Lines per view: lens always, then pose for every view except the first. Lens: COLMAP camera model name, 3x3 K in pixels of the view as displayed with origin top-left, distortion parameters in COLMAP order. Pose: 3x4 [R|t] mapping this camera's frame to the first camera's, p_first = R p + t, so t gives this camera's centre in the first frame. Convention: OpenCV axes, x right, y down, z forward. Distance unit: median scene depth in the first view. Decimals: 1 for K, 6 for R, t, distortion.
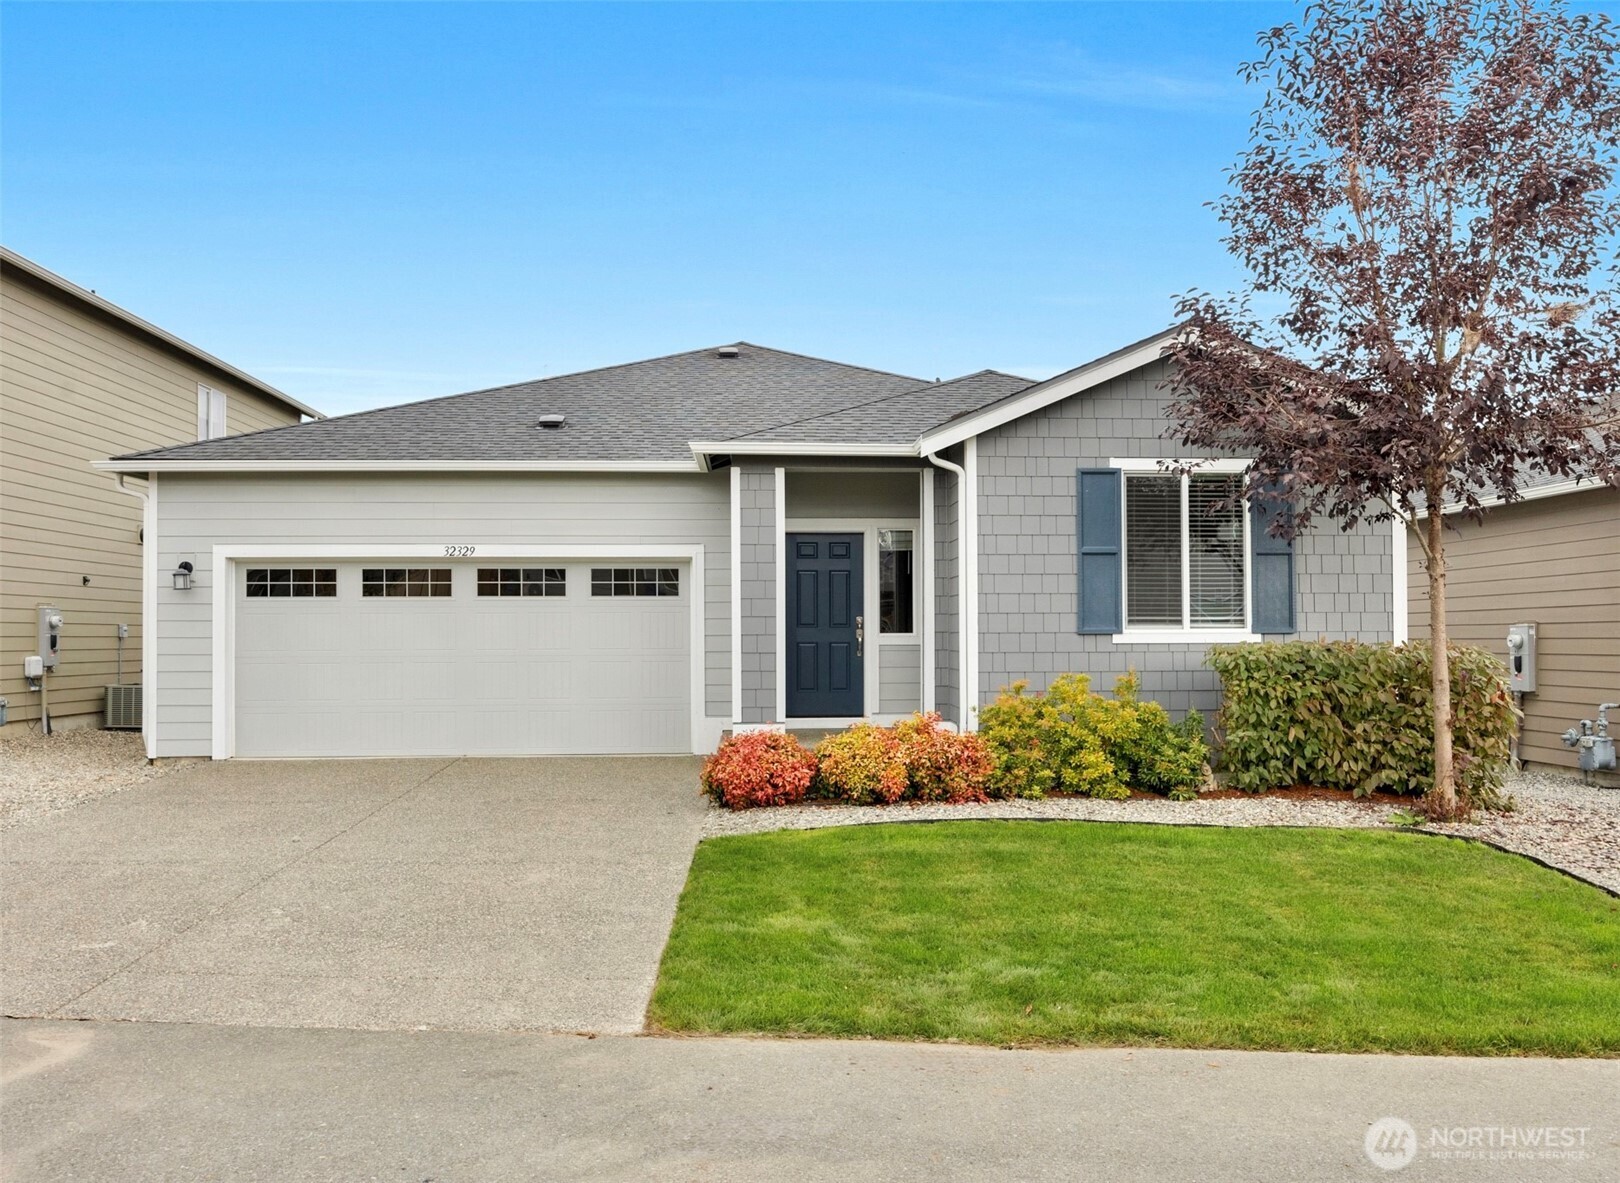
lens RADIAL K [[1322.4, 0, 811.0], [0, 1322.4, 595.5], [0, 0, 1]] dist [-0.008693, 0.010676]
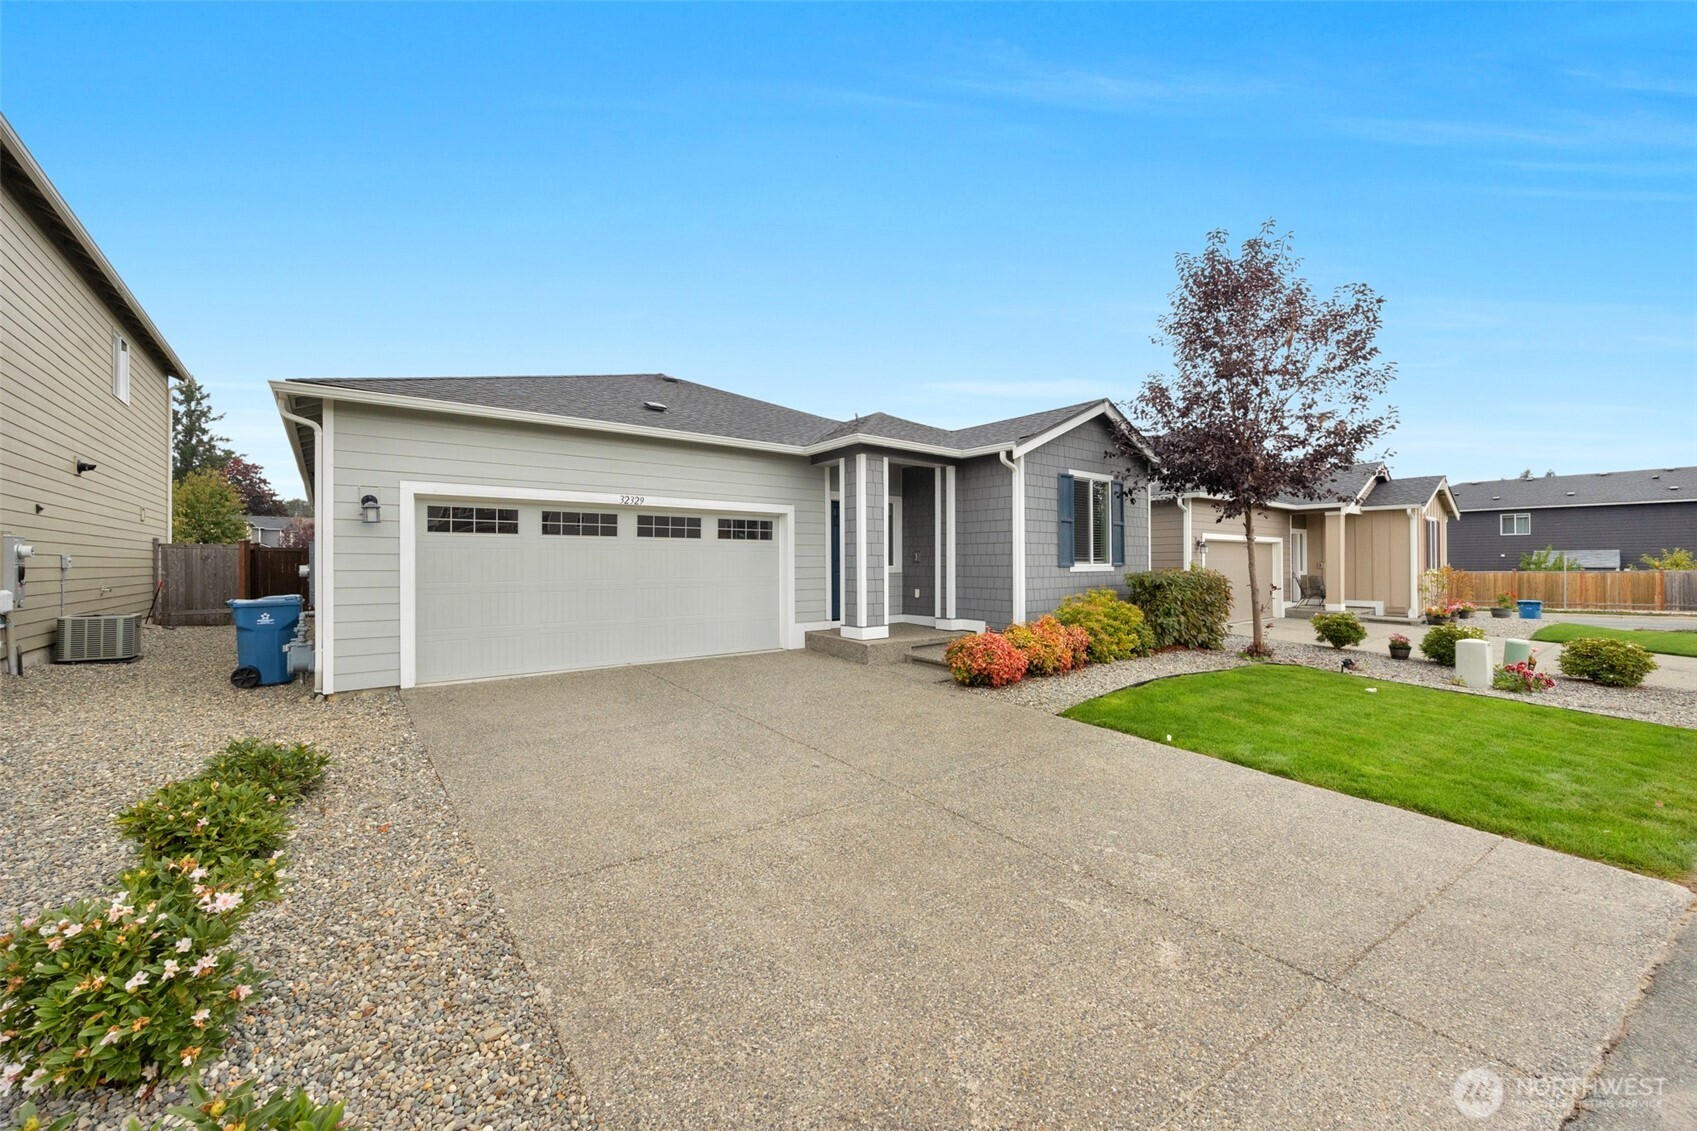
lens RADIAL K [[656.8, 0, 845.8], [0, 656.8, 564.1], [0, 0, 1]] dist [-0.000404, -0.000737]
pose [[0.818056, -0.000373, 0.575138, -0.453699], [-0.020393, 0.999352, 0.029654, 0.003967], [-0.574777, -0.035987, 0.817518, 0.373601]]
